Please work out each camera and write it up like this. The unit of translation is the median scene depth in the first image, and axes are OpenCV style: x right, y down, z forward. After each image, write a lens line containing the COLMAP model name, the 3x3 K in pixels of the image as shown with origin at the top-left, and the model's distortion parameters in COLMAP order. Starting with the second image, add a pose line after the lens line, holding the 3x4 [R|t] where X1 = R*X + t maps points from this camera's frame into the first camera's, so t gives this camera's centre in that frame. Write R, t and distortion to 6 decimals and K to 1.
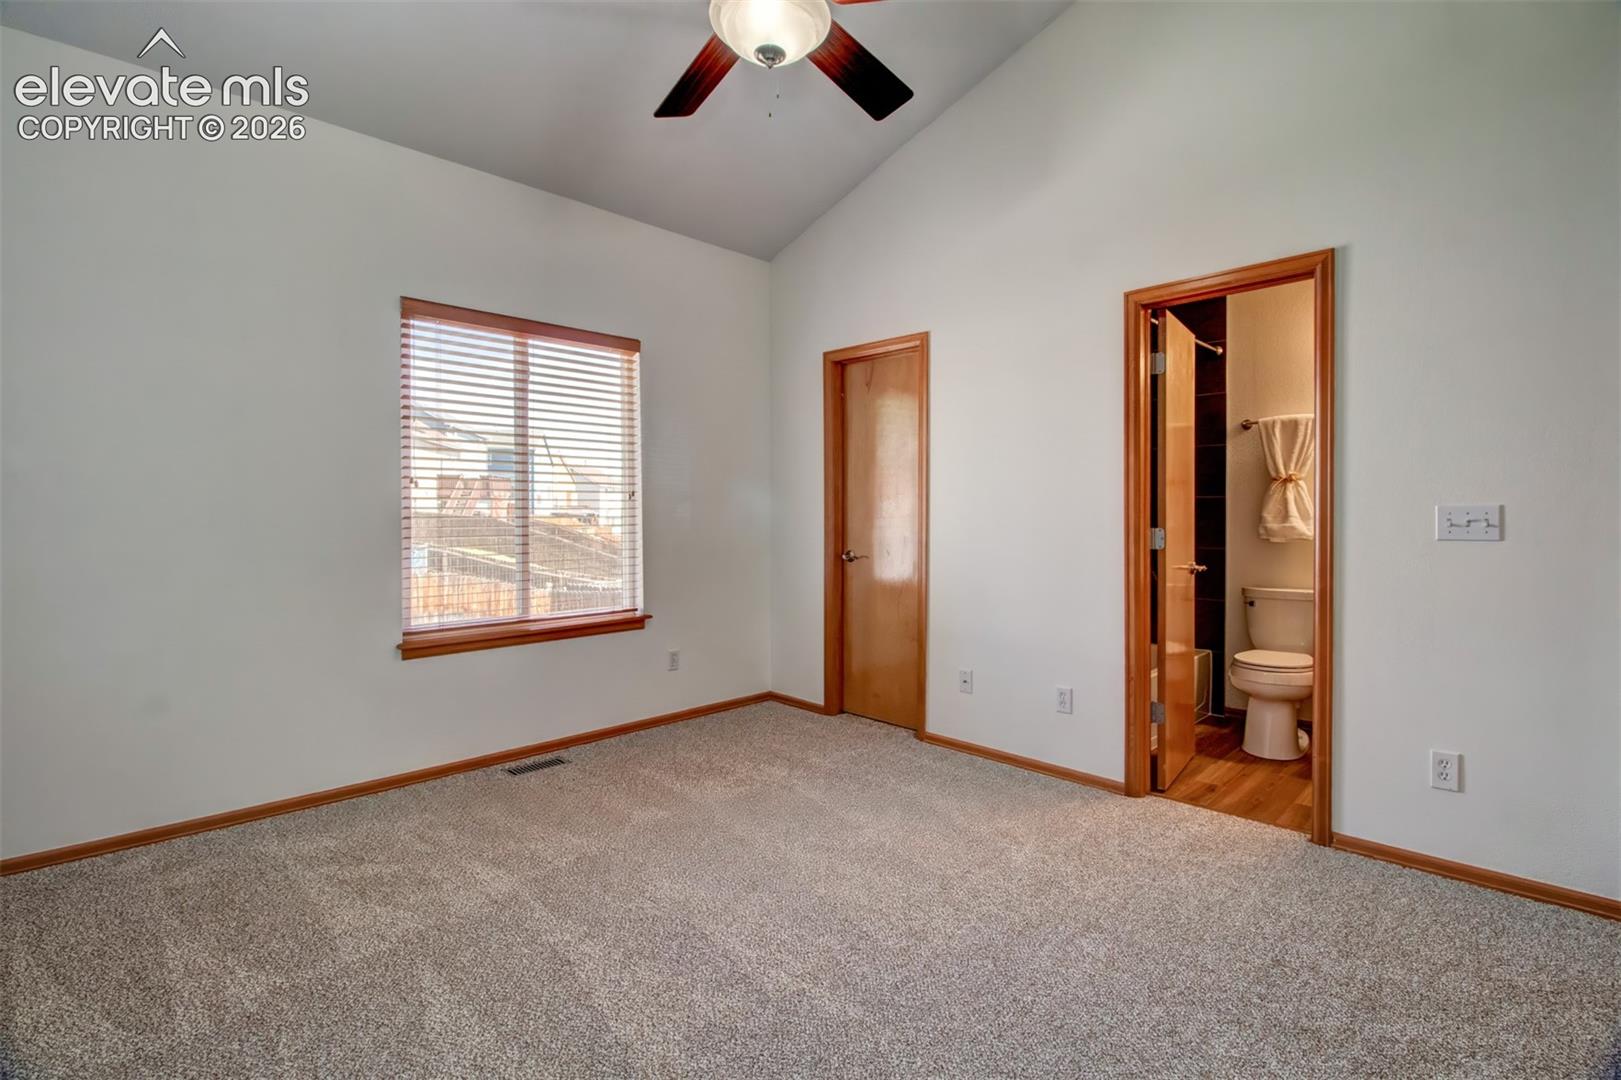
lens RADIAL K [[775.1, 0, 809.1], [0, 775.1, 538.8], [0, 0, 1]] dist [0.005834, -0.012629]
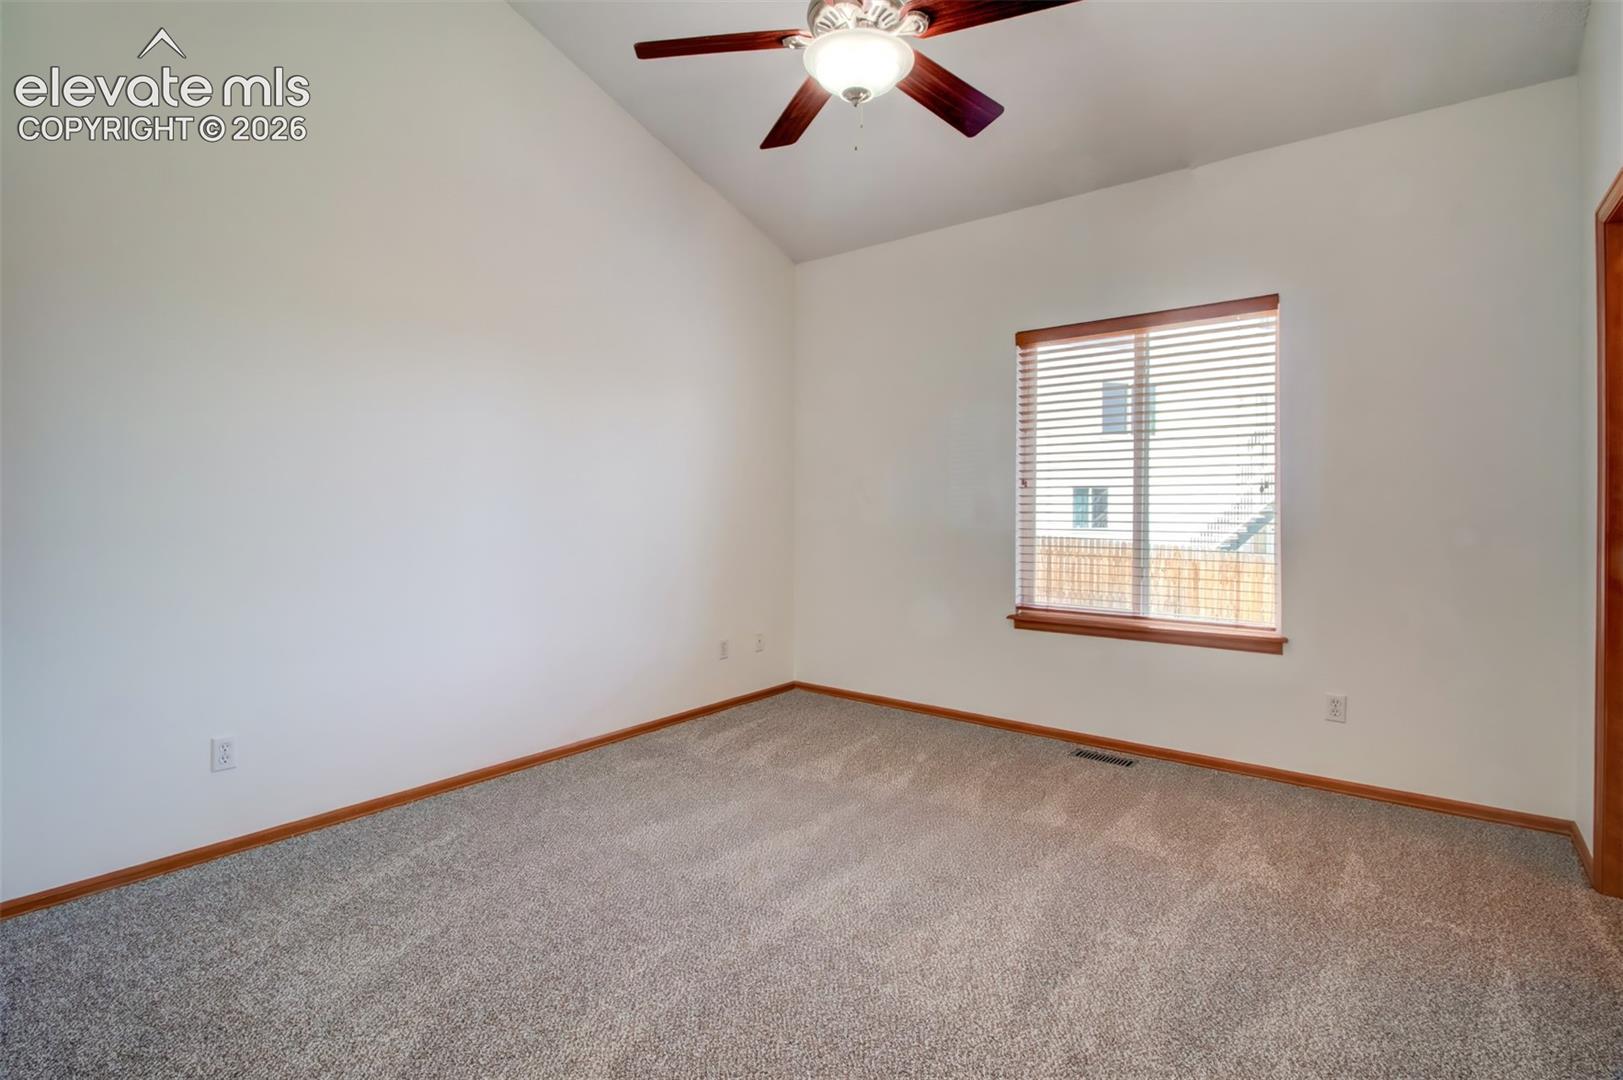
lens RADIAL K [[776.1, 0, 804.7], [0, 776.1, 536.3], [0, 0, 1]] dist [0.005834, -0.012629]
pose [[0.108199, 0.028234, -0.993728, 0.591266], [-0.046220, 0.998659, 0.023341, -0.001270], [0.993054, 0.043405, 0.109359, 0.478207]]
